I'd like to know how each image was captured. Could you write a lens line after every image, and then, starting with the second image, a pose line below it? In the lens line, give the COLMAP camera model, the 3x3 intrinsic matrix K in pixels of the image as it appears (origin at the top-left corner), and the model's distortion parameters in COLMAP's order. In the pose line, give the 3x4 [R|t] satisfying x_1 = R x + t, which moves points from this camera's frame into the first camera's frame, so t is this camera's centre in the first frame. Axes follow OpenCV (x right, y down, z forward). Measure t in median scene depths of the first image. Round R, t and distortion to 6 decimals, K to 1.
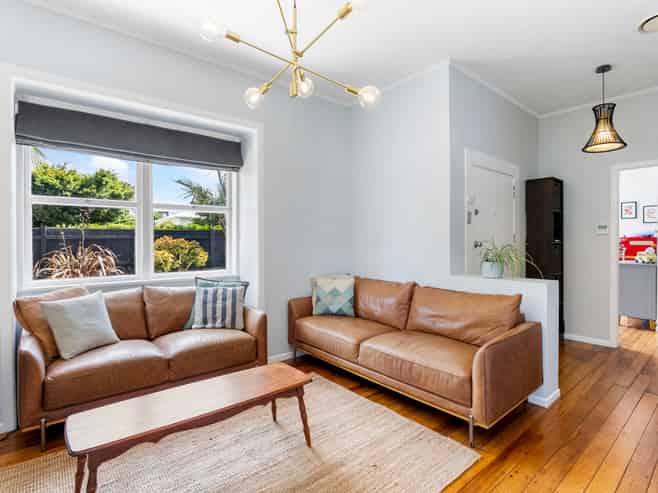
lens RADIAL K [[347.7, 0, 329.0], [0, 347.7, 232.1], [0, 0, 1]] dist [-0.000611, 0.000940]
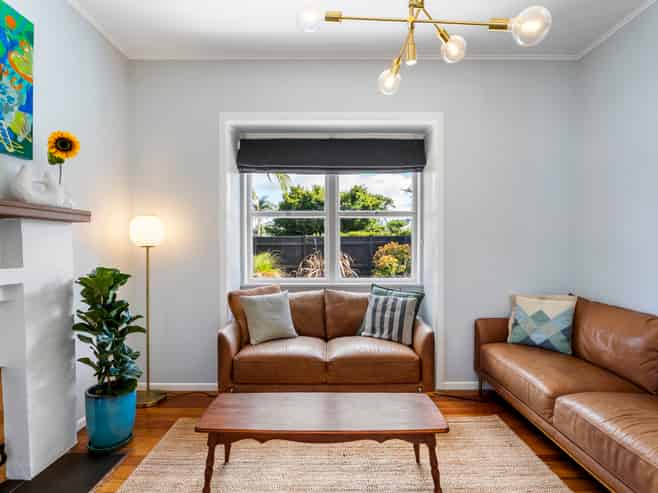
lens RADIAL K [[346.4, 0, 329.0], [0, 346.4, 246.5], [0, 0, 1]] dist [-0.004534, 0.000330]
pose [[0.774340, 0.001107, -0.632769, 0.154216], [0.015791, 0.999653, 0.021072, 0.000348], [0.632573, -0.026309, 0.774054, 0.171155]]
